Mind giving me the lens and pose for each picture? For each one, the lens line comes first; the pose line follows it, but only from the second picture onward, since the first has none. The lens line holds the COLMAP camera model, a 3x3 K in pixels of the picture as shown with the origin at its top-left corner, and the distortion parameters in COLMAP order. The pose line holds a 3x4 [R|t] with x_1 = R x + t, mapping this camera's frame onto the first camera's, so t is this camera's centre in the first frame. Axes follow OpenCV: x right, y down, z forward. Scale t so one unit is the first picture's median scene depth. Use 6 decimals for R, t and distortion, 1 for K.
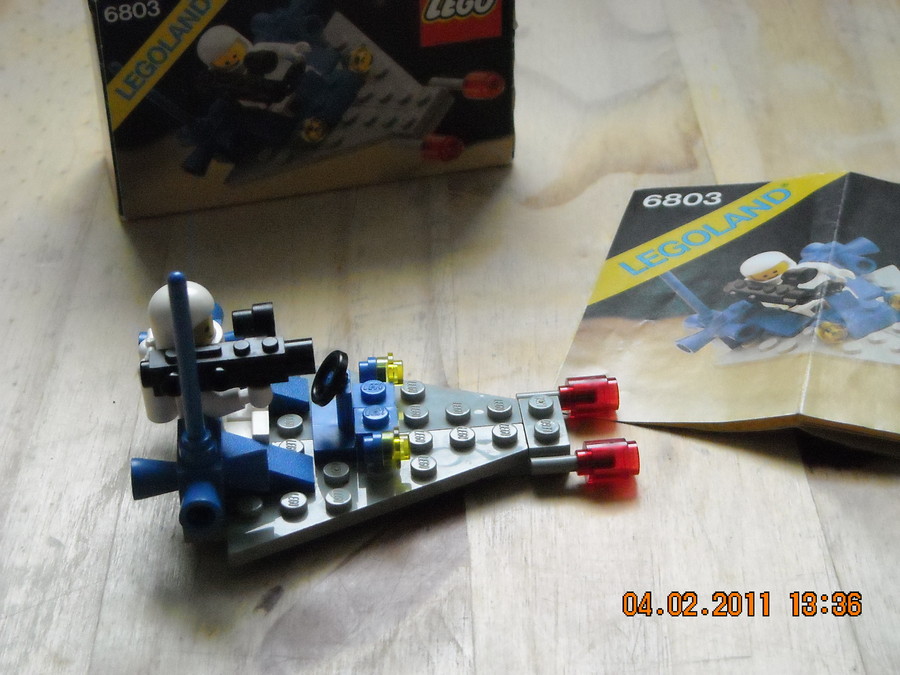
lens RADIAL K [[1928.7, 0, 450.0], [0, 1928.7, 337.5], [0, 0, 1]] dist [-0.034096, 0.013355]
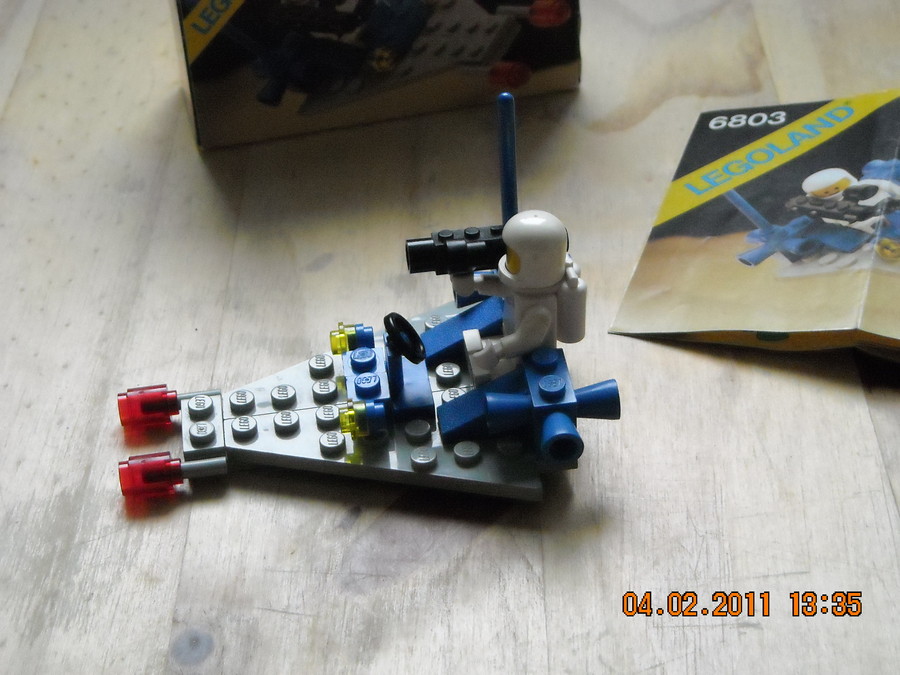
lens RADIAL K [[1928.7, 0, 450.0], [0, 1928.7, 337.5], [0, 0, 1]] dist [-0.034096, 0.013355]
pose [[0.999184, -0.009944, -0.039136, 0.003223], [0.011940, 0.998622, 0.051107, -0.013413], [0.038574, -0.051533, 0.997926, -0.033513]]
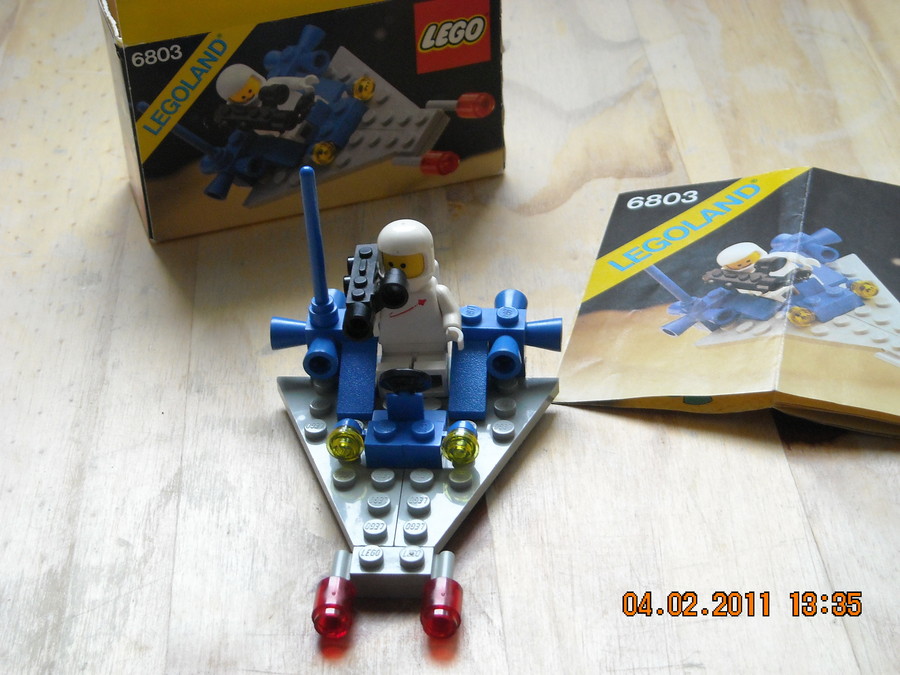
lens RADIAL K [[1928.7, 0, 450.0], [0, 1928.7, 337.5], [0, 0, 1]] dist [-0.034096, 0.013355]
pose [[0.998842, -0.045187, 0.016507, -0.024179], [0.044848, 0.998787, 0.020338, -0.024634], [-0.017406, -0.019574, 0.999657, -0.113178]]
